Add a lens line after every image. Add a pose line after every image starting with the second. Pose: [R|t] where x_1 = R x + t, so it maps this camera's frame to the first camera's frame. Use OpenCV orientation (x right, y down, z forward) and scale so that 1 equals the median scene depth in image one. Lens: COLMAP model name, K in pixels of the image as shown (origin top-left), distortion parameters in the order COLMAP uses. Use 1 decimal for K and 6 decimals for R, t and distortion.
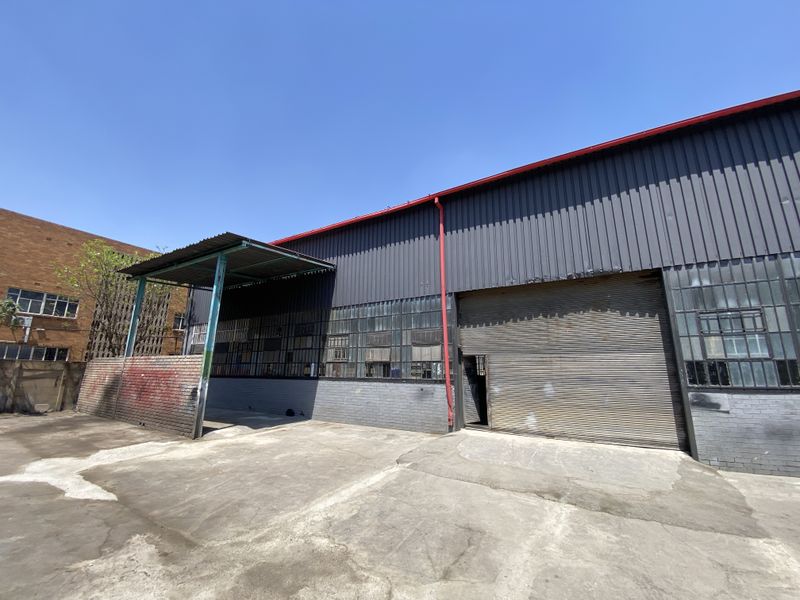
lens RADIAL K [[325.3, 0, 396.2], [0, 325.3, 300.2], [0, 0, 1]] dist [0.022981, -0.021182]
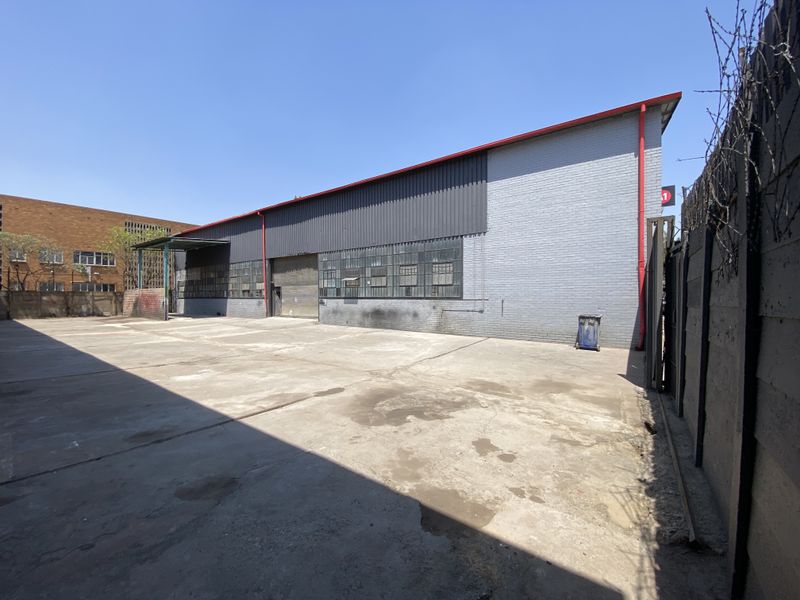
lens RADIAL K [[325.3, 0, 396.2], [0, 325.3, 300.2], [0, 0, 1]] dist [0.022981, -0.021182]
pose [[0.996281, -0.013077, -0.085168, 1.023257], [0.032039, 0.973768, 0.225277, -0.182144], [0.079988, -0.227168, 0.970565, -0.950453]]
